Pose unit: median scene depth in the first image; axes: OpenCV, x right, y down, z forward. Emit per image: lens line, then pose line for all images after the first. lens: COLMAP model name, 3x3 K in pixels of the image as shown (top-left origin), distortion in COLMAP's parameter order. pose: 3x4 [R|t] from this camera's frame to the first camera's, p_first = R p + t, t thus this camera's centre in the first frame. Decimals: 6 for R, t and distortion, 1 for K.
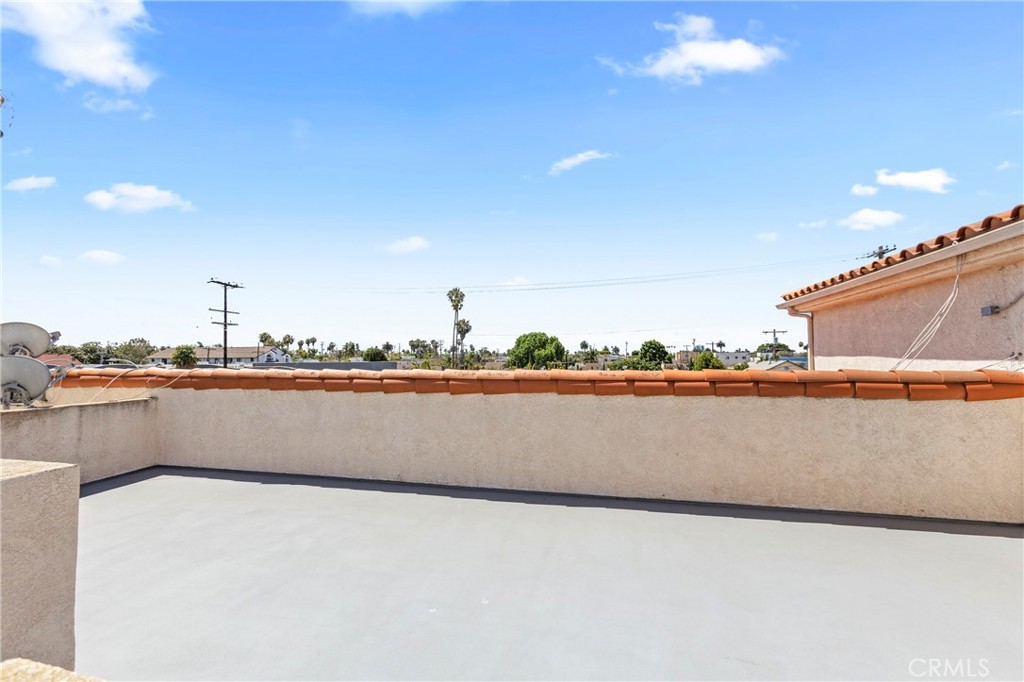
lens RADIAL K [[469.9, 0, 511.1], [0, 469.9, 342.9], [0, 0, 1]] dist [0.000453, 0.001667]
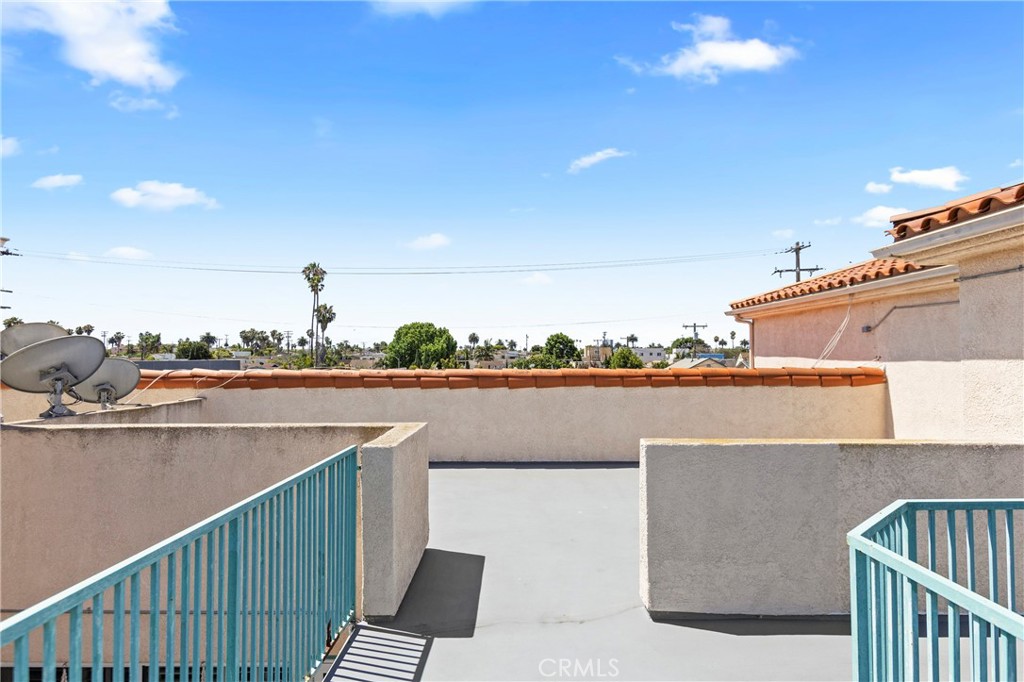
lens RADIAL K [[619.4, 0, 511.0], [0, 619.4, 346.2], [0, 0, 1]] dist [-0.009130, -0.003011]
pose [[0.971553, 0.002704, 0.236808, -0.105116], [-0.007410, 0.999792, 0.018985, -0.007108], [-0.236708, -0.020200, 0.971371, -0.121919]]
